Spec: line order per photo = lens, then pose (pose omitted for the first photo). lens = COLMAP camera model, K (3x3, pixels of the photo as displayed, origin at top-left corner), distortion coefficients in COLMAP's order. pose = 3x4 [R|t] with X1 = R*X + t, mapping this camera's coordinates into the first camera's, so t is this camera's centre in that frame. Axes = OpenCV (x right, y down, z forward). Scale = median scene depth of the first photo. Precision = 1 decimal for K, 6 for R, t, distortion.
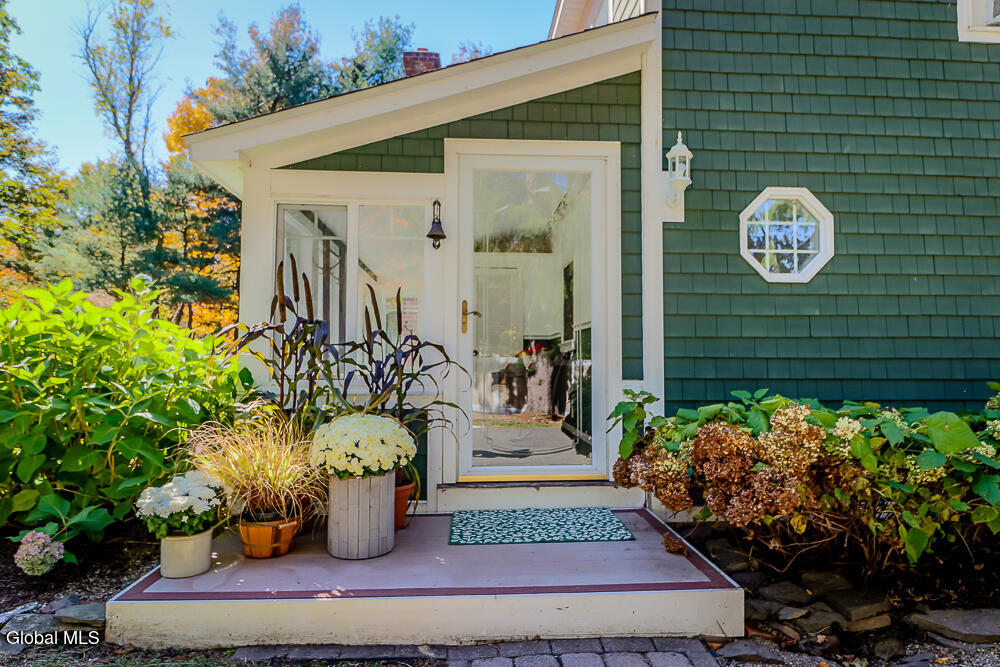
lens RADIAL K [[600.8, 0, 501.1], [0, 600.8, 338.7], [0, 0, 1]] dist [0.007878, -0.000093]
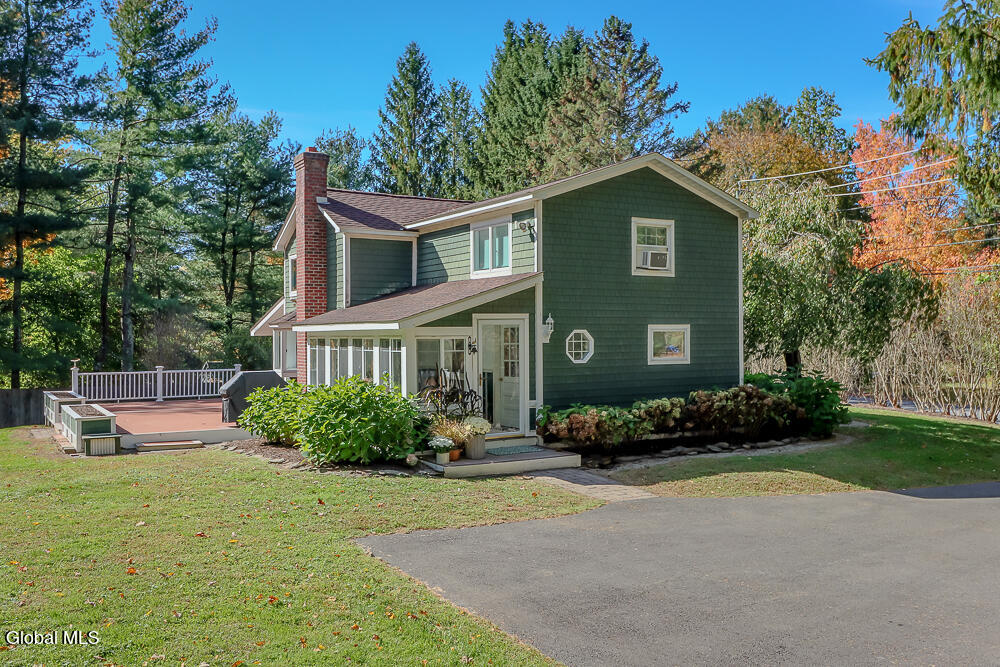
lens RADIAL K [[826.6, 0, 499.2], [0, 826.6, 333.2], [0, 0, 1]] dist [0.005832, -0.001667]
pose [[0.896418, -0.002641, 0.443201, -1.610194], [-0.010092, 0.999601, 0.026367, -0.340632], [-0.443094, -0.028108, 0.896034, -2.341050]]
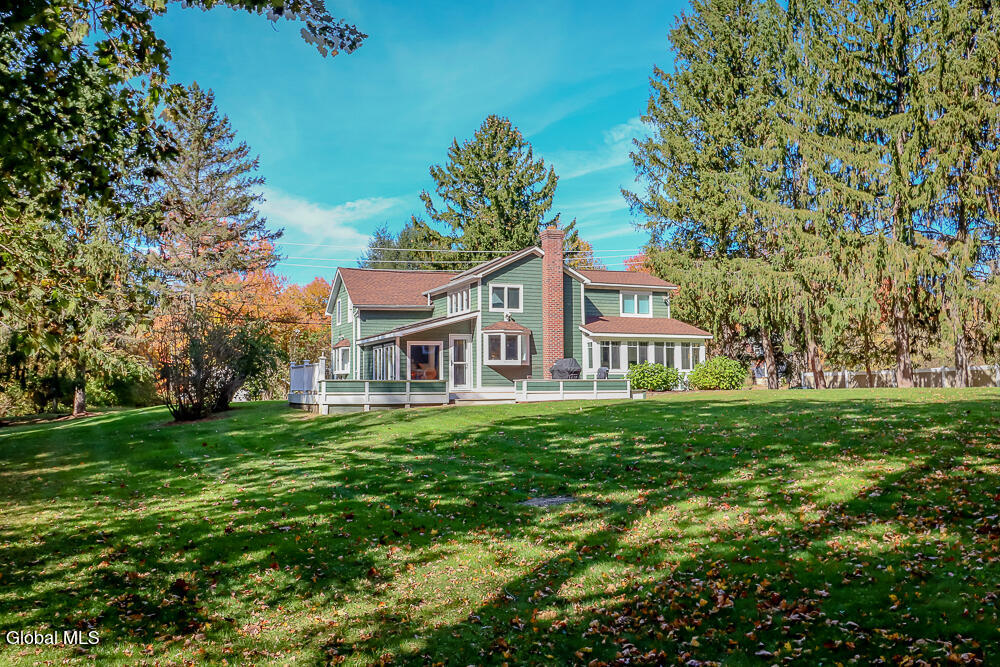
lens RADIAL K [[826.6, 0, 499.6], [0, 826.6, 334.3], [0, 0, 1]] dist [0.005832, -0.001667]
pose [[-0.320377, 0.053715, 0.945766, -7.553932], [-0.021845, 0.997707, -0.064065, 0.255575], [-0.947038, -0.041186, -0.318469, 5.274520]]
